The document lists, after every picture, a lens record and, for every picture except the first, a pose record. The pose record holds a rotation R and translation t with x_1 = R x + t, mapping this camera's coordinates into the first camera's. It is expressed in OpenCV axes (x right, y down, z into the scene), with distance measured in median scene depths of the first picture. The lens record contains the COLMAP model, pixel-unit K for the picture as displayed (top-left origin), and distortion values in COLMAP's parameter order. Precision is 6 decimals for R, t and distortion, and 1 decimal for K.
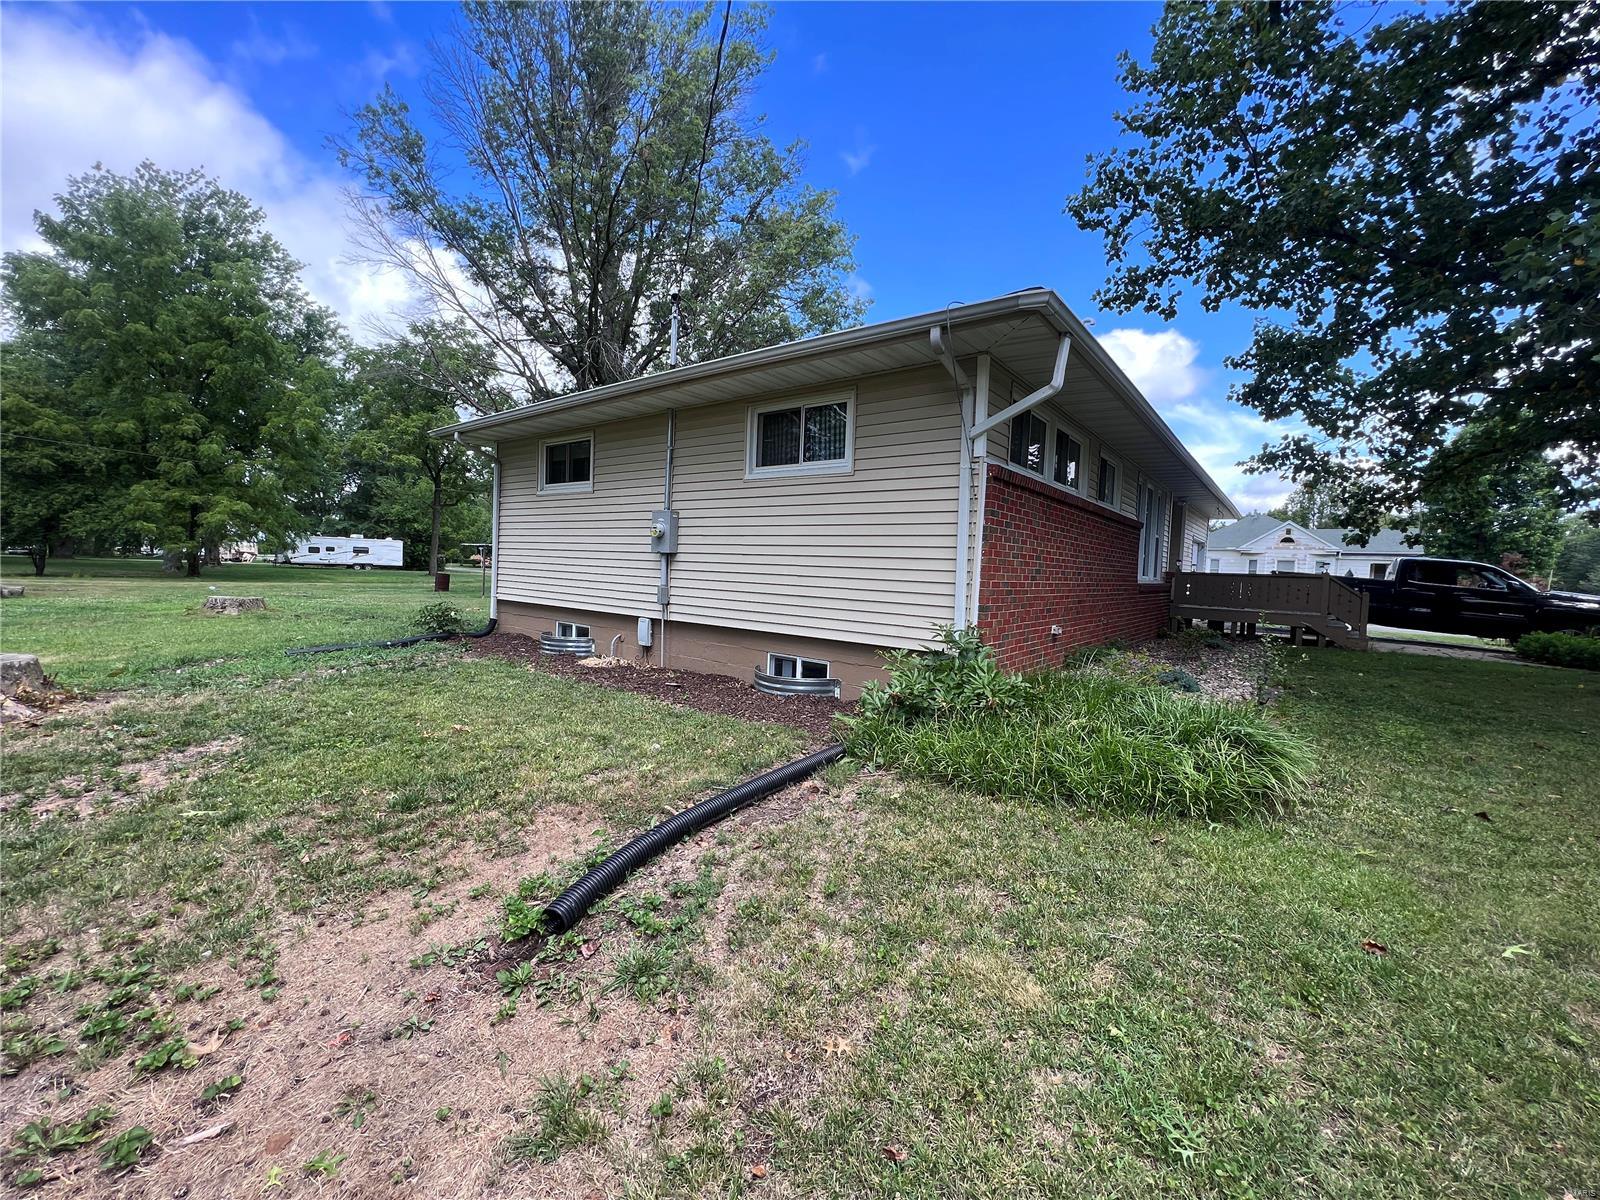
lens RADIAL K [[640.3, 0, 795.4], [0, 640.3, 598.0], [0, 0, 1]] dist [-0.003913, 0.000482]
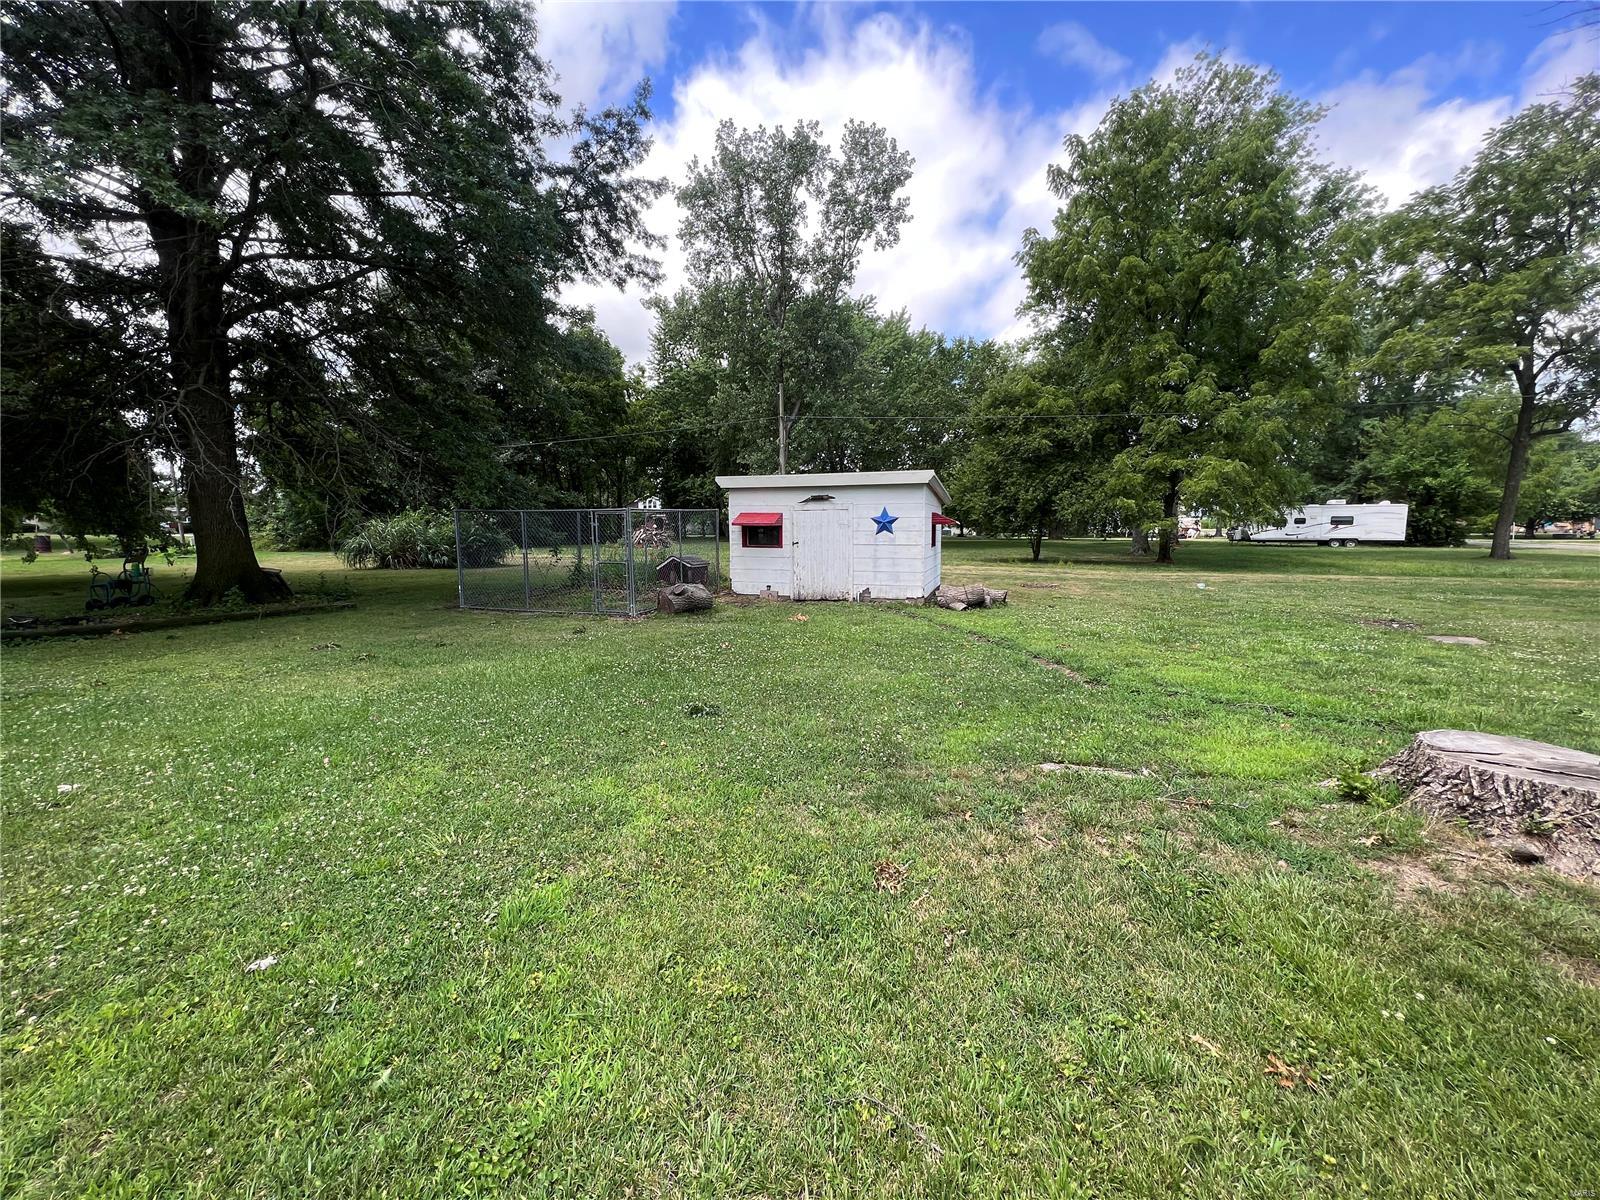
lens RADIAL K [[640.3, 0, 795.4], [0, 640.3, 598.0], [0, 0, 1]] dist [-0.003913, 0.000482]
pose [[0.322752, 0.067304, -0.944088, -0.291416], [-0.025850, 0.997723, 0.062290, -0.024470], [0.946130, 0.004301, 0.323757, 0.261271]]
